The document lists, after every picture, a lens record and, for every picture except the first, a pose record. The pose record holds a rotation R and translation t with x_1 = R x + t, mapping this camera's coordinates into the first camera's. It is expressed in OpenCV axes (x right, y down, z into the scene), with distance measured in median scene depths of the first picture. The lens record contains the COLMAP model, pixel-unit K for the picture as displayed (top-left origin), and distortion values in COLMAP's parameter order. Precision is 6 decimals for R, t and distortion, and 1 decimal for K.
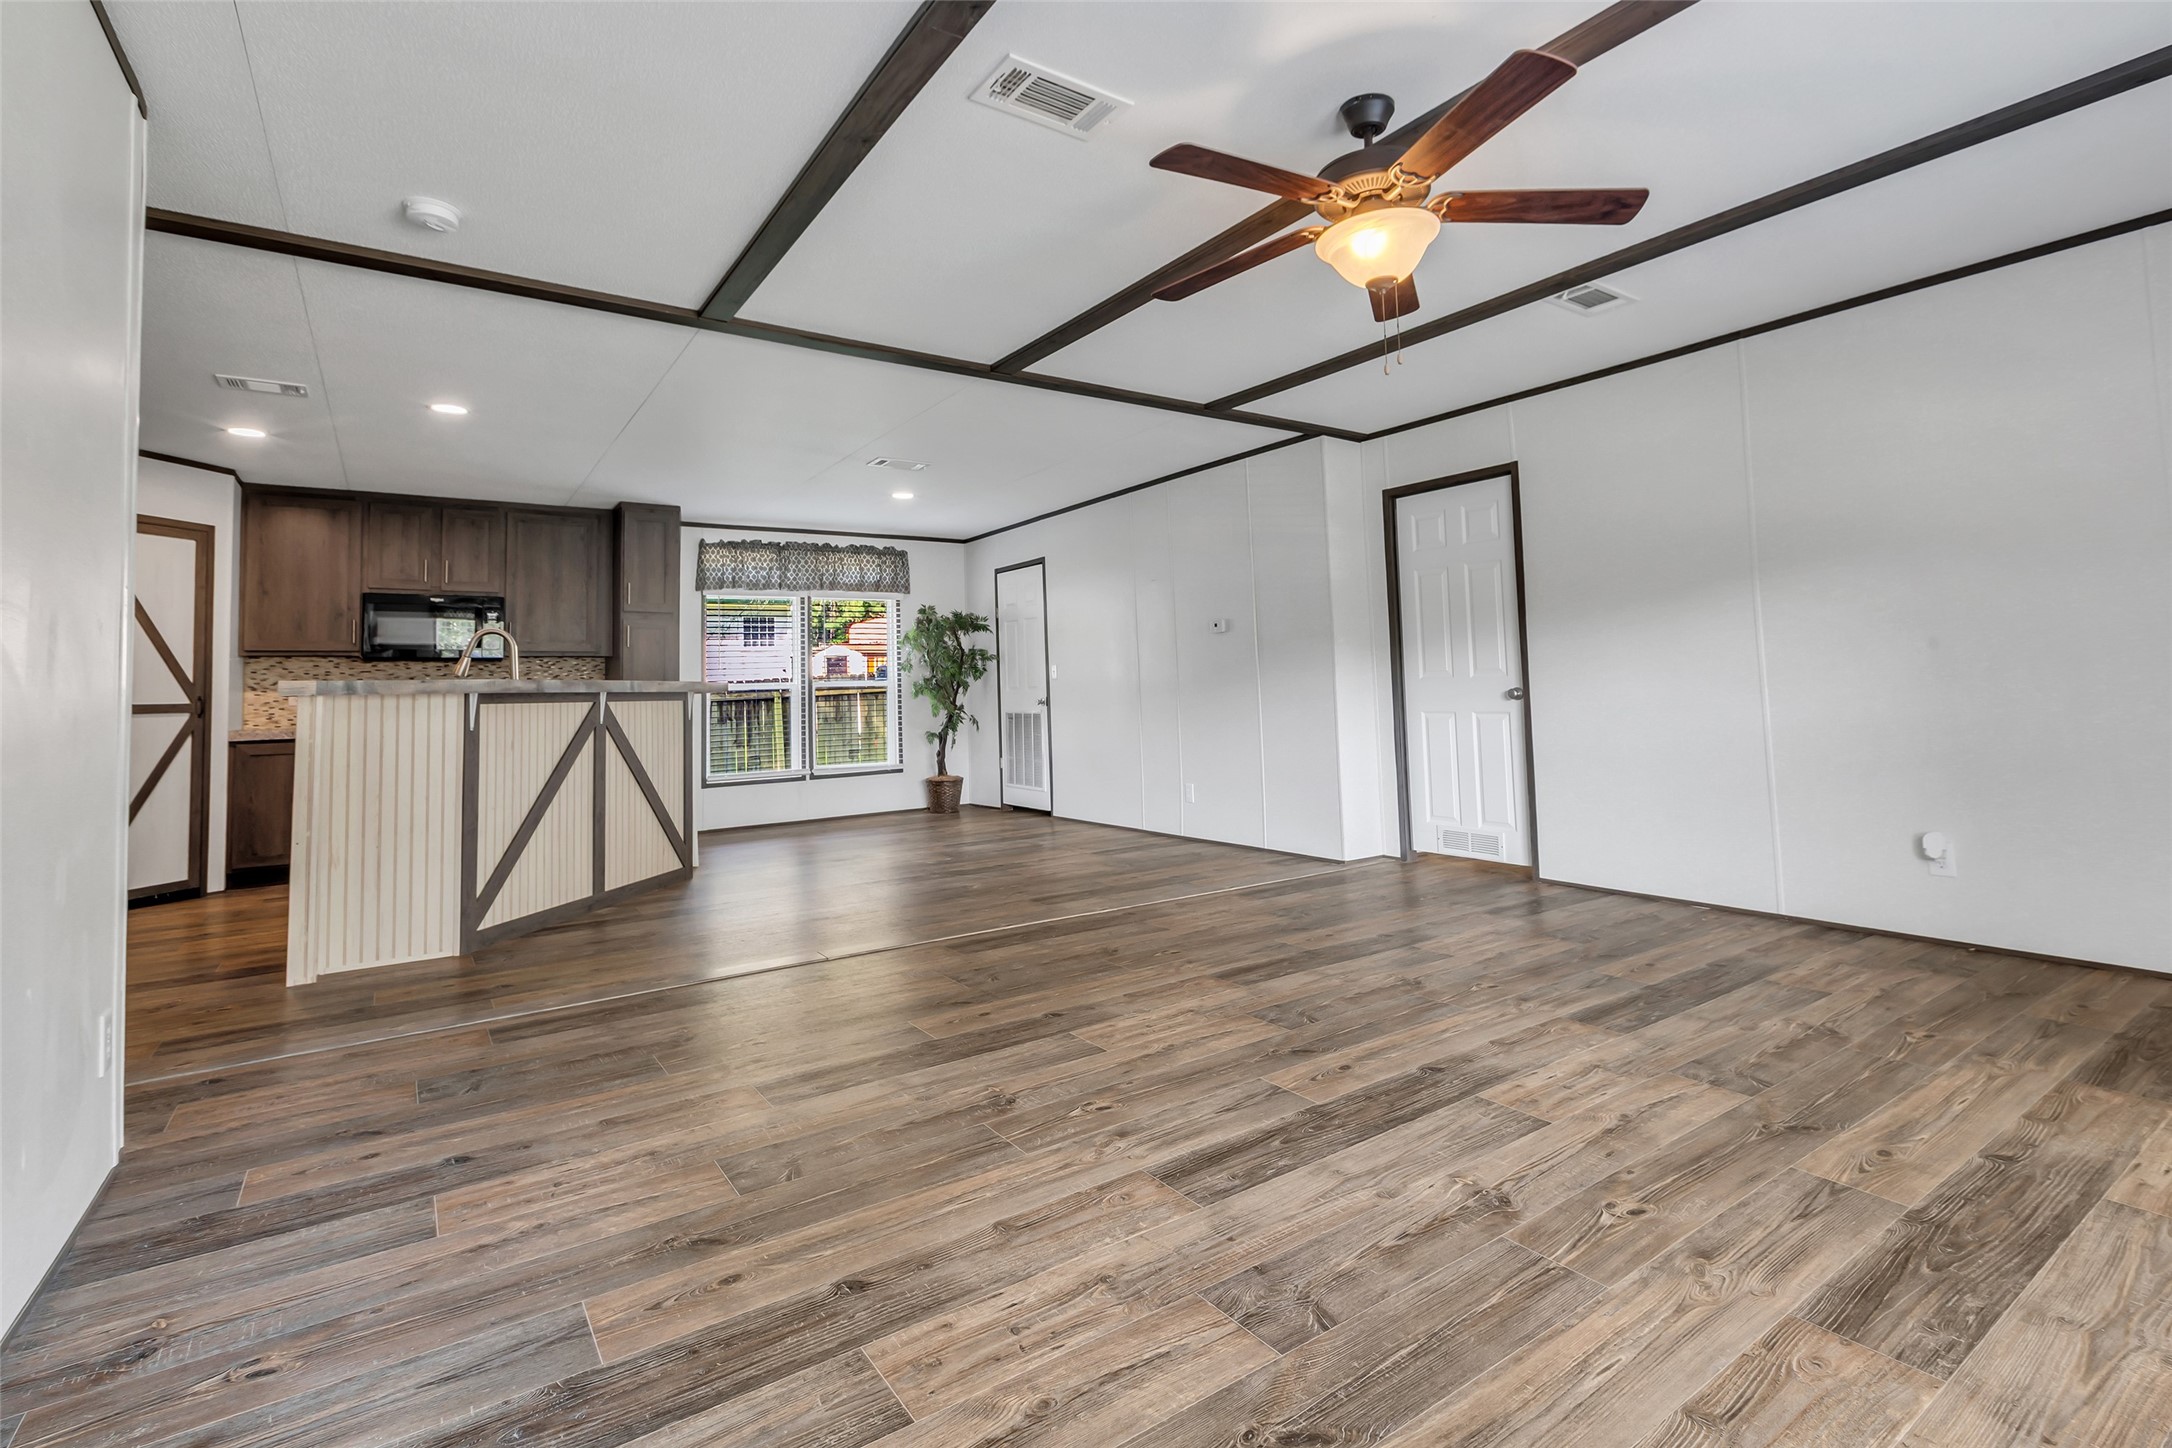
lens RADIAL K [[1010.6, 0, 1118.4], [0, 1010.6, 625.9], [0, 0, 1]] dist [0.003413, -0.000283]
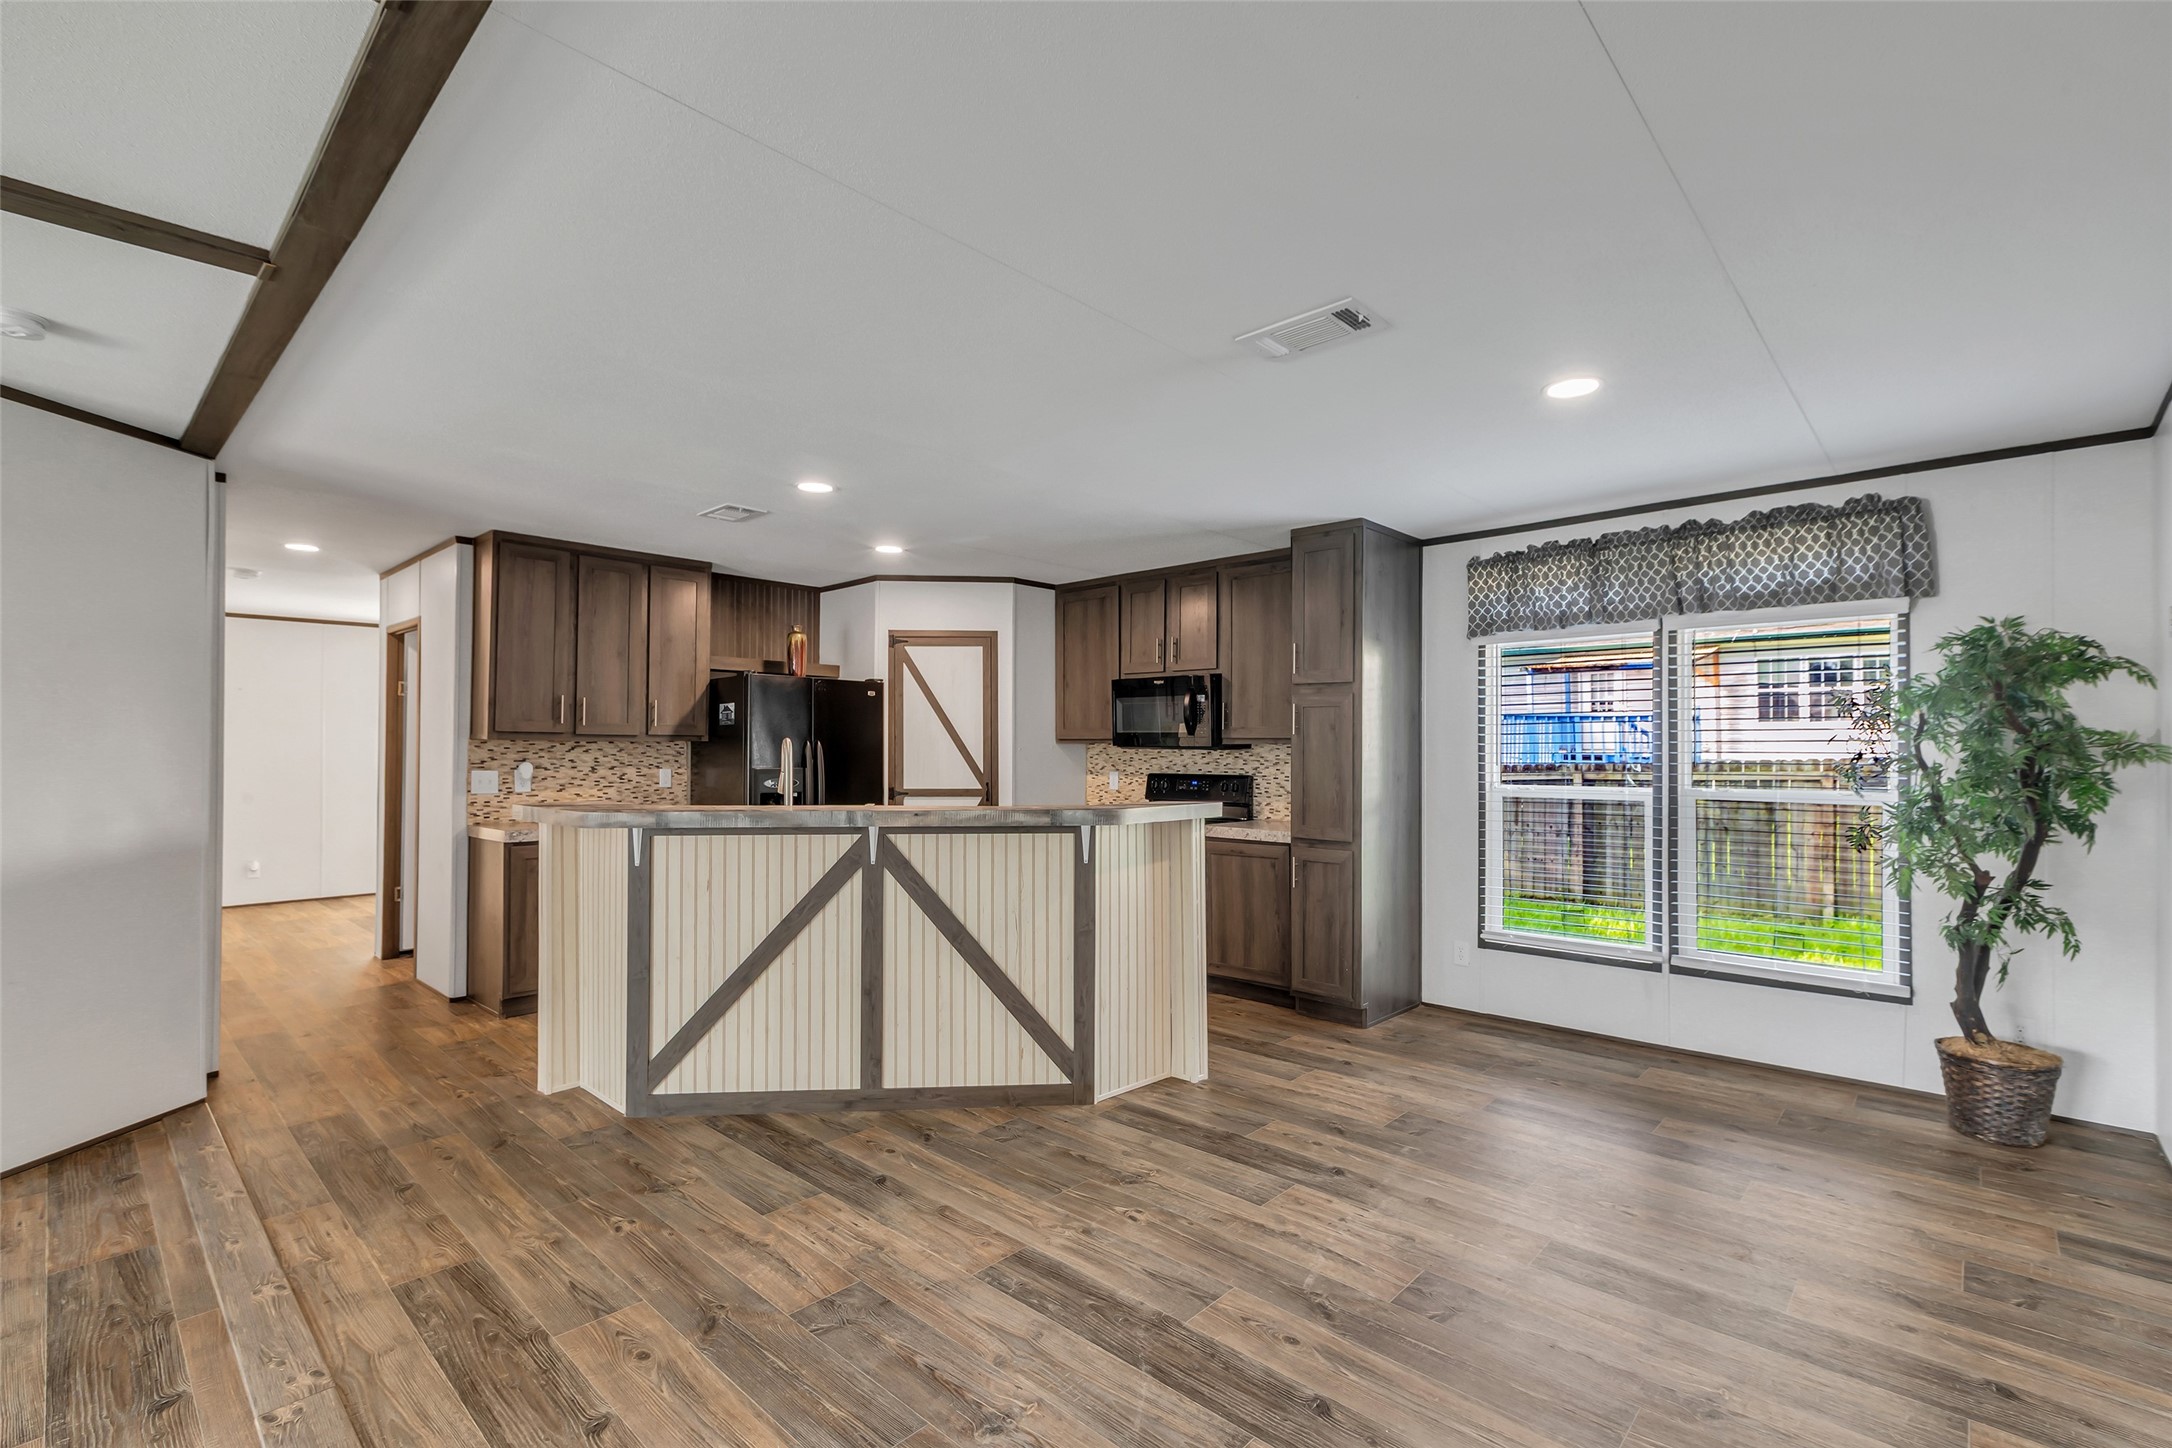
lens RADIAL K [[967.2, 0, 1102.2], [0, 967.2, 738.6], [0, 0, 1]] dist [-0.001373, -0.000235]
pose [[0.210445, 0.018004, -0.977440, 0.149778], [0.056947, 0.997907, 0.030642, -0.004857], [0.975946, -0.062111, 0.208979, 0.711535]]
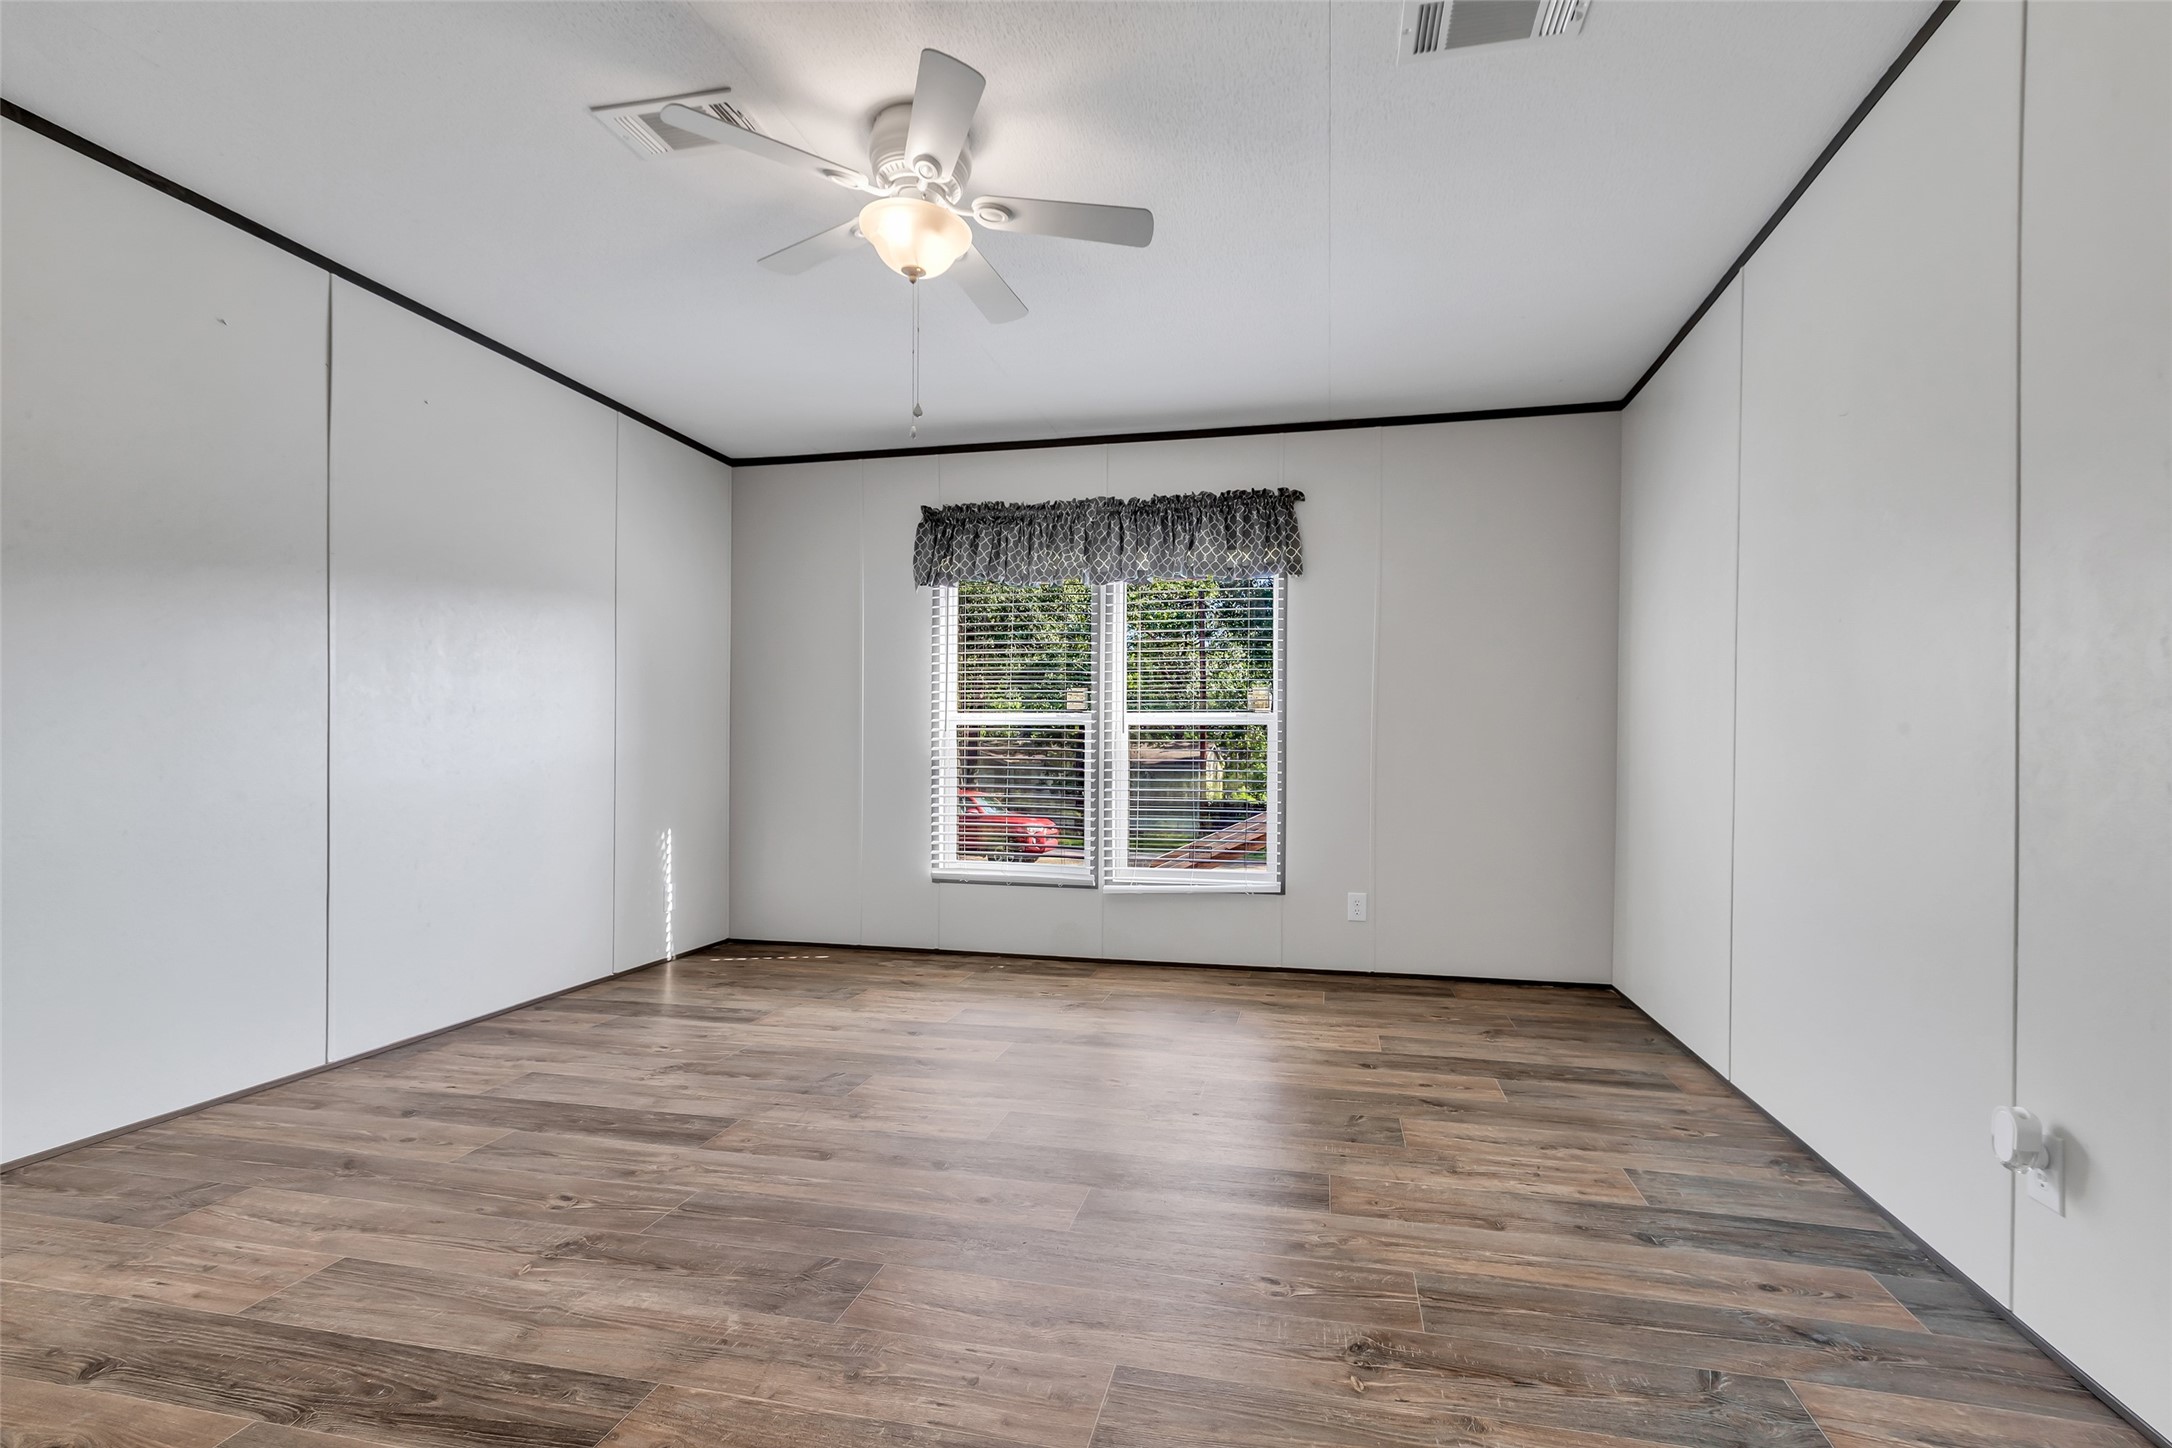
lens RADIAL K [[973.8, 0, 1105.0], [0, 973.8, 757.0], [0, 0, 1]] dist [-0.002102, 0.000046]
pose [[-0.669407, 0.023883, 0.742512, -0.510790], [-0.034310, 0.997423, -0.063014, 0.087251], [-0.742104, -0.067658, -0.666862, 1.069244]]
